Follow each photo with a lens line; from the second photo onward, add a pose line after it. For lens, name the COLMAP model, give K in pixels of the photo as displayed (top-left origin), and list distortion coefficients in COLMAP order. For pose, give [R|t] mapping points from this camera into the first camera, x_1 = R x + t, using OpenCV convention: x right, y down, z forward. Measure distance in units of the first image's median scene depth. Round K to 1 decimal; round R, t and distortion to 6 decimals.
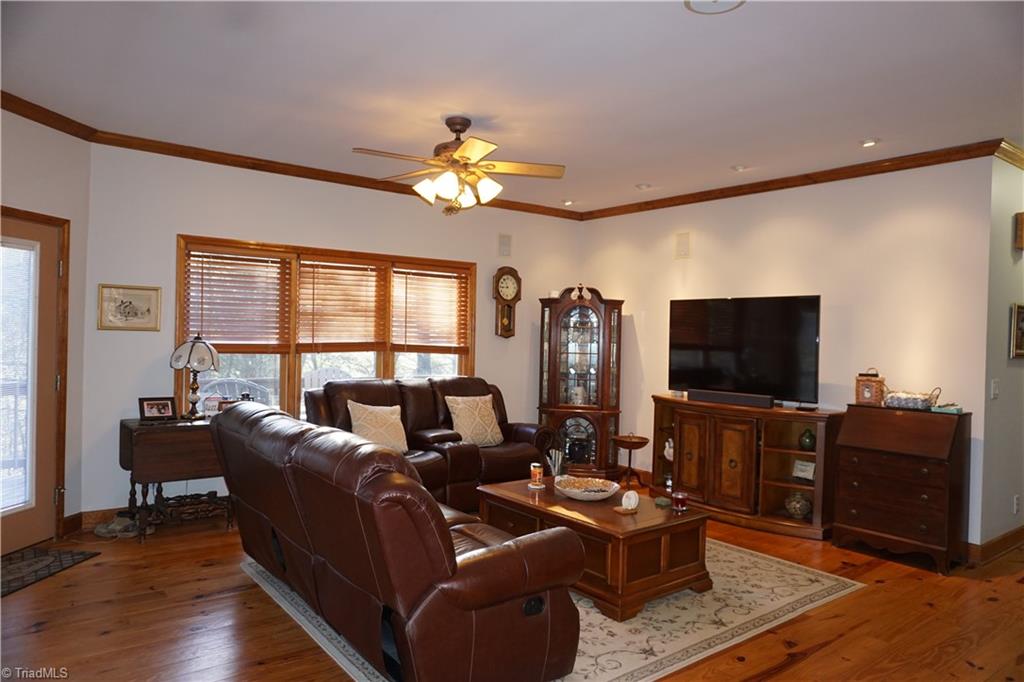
lens RADIAL K [[681.9, 0, 512.0], [0, 681.9, 341.0], [0, 0, 1]] dist [-0.067107, 0.055060]
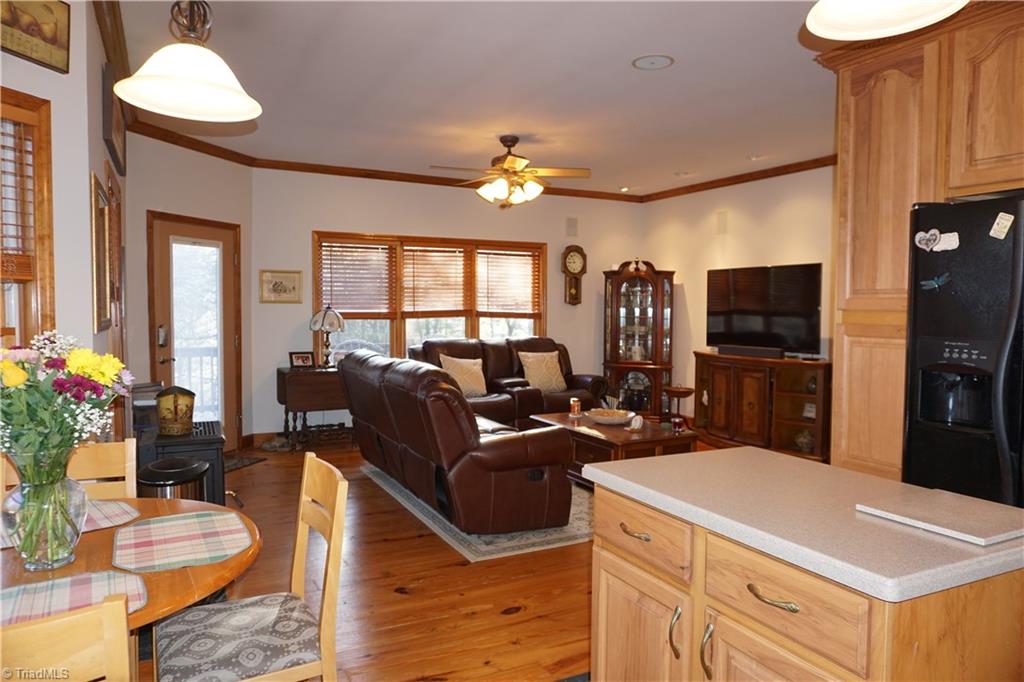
lens RADIAL K [[681.9, 0, 512.0], [0, 681.9, 341.0], [0, 0, 1]] dist [-0.067107, 0.055060]
pose [[0.983417, -0.008730, -0.181148, 0.122125], [0.015385, 0.999256, 0.035363, 0.017523], [0.180705, -0.037563, 0.982820, -0.236439]]
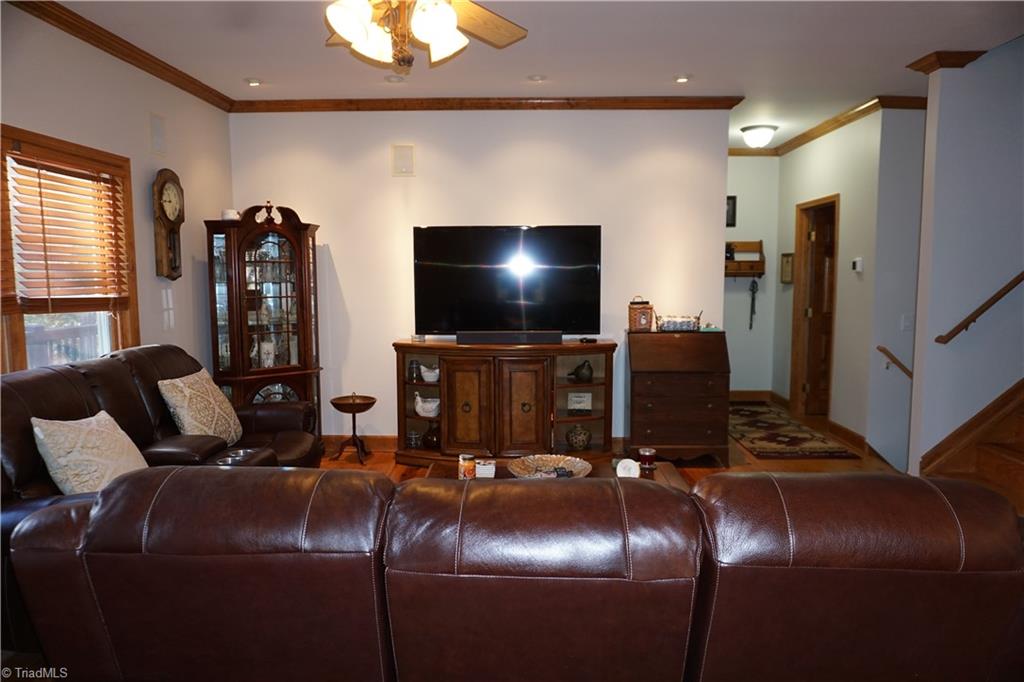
lens RADIAL K [[681.9, 0, 512.0], [0, 681.9, 341.0], [0, 0, 1]] dist [-0.067107, 0.055060]
pose [[0.631685, -0.103710, 0.768256, -0.370857], [0.024069, 0.993157, 0.114280, -0.014863], [-0.774851, -0.053698, 0.629859, 0.413001]]
